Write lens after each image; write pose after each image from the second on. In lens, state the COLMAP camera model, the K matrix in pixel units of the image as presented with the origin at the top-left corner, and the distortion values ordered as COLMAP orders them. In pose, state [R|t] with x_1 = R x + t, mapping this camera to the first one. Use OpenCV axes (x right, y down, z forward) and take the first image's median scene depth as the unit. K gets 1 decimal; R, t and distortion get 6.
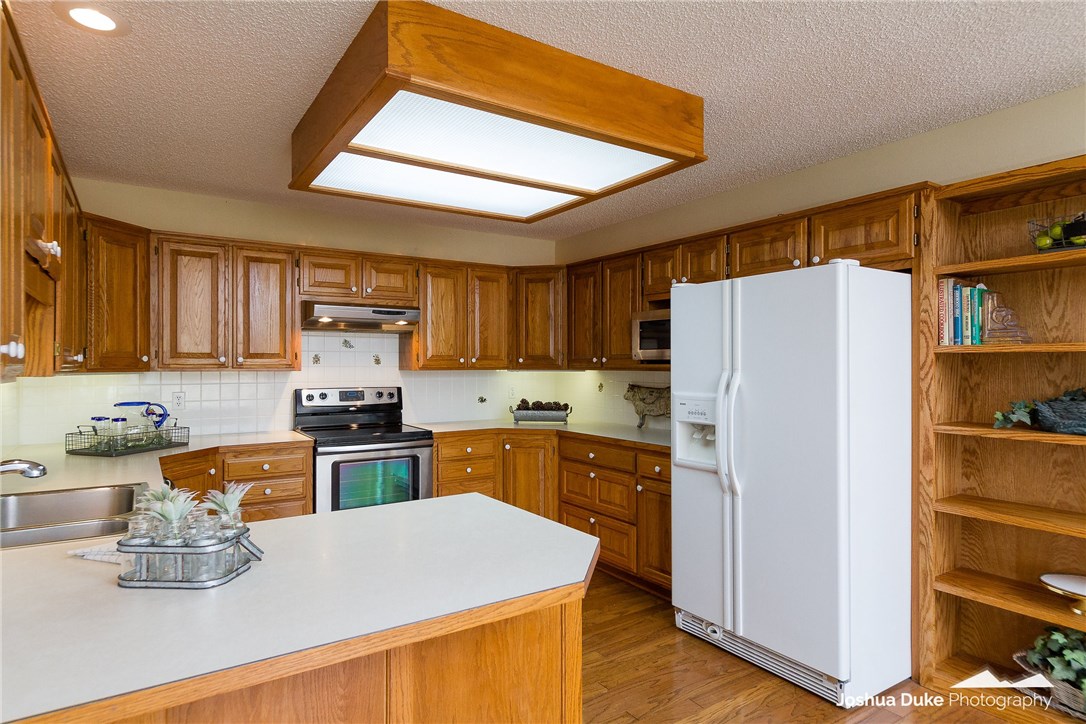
lens RADIAL K [[577.0, 0, 543.0], [0, 577.0, 362.0], [0, 0, 1]] dist [-0.001147, -0.000127]
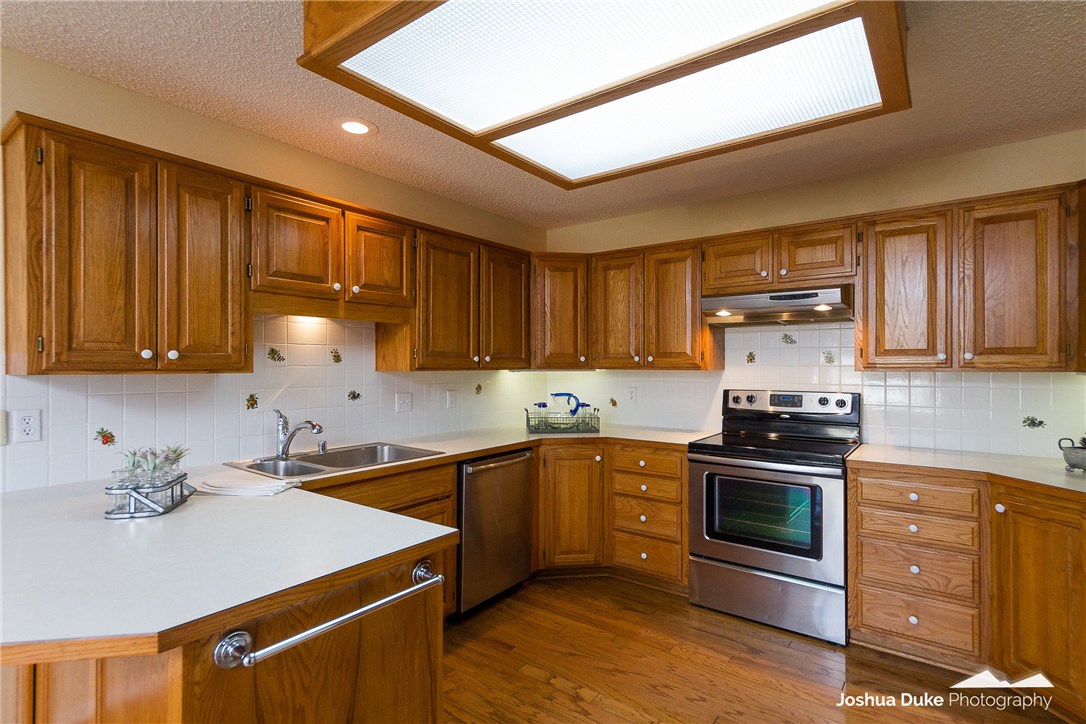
lens RADIAL K [[528.8, 0, 540.3], [0, 528.8, 363.1], [0, 0, 1]] dist [-0.002325, 0.000515]
pose [[0.348717, -0.003457, -0.937222, 0.276298], [0.004352, 0.999988, -0.002069, 0.004167], [0.937218, -0.003357, 0.348728, 0.413876]]
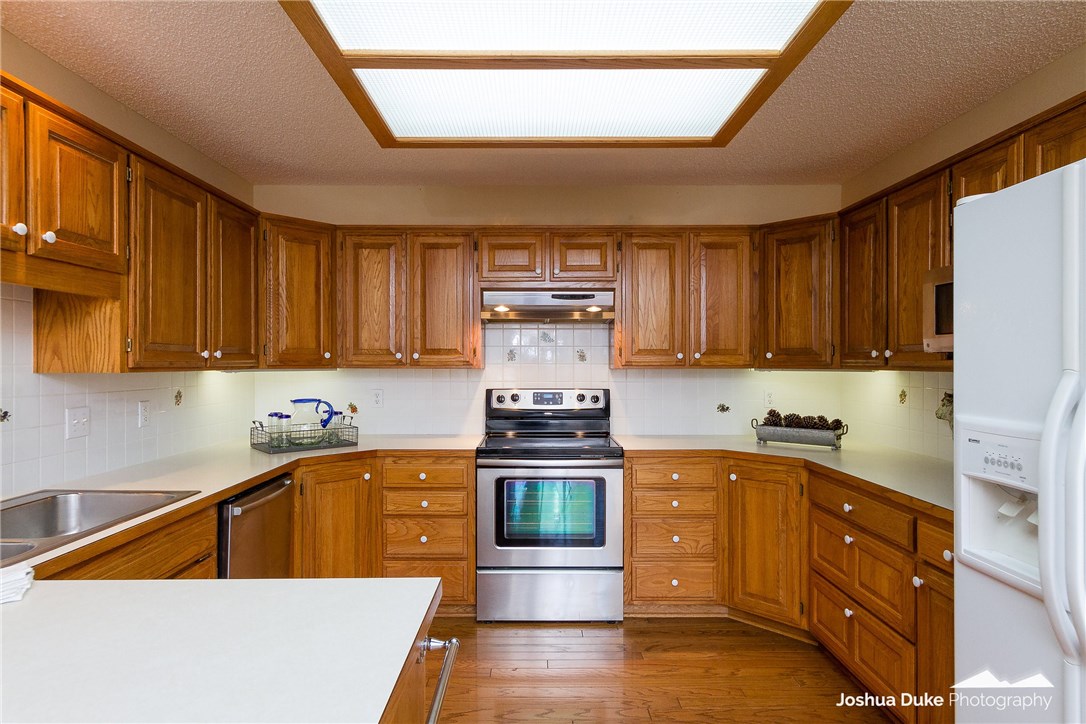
lens RADIAL K [[600.6, 0, 543.0], [0, 600.6, 362.0], [0, 0, 1]] dist [-0.001615, -0.000411]
pose [[0.843649, -0.000634, -0.536895, 0.142911], [0.002275, 0.999995, 0.002395, 0.003266], [0.536891, -0.003242, 0.843646, 0.261618]]
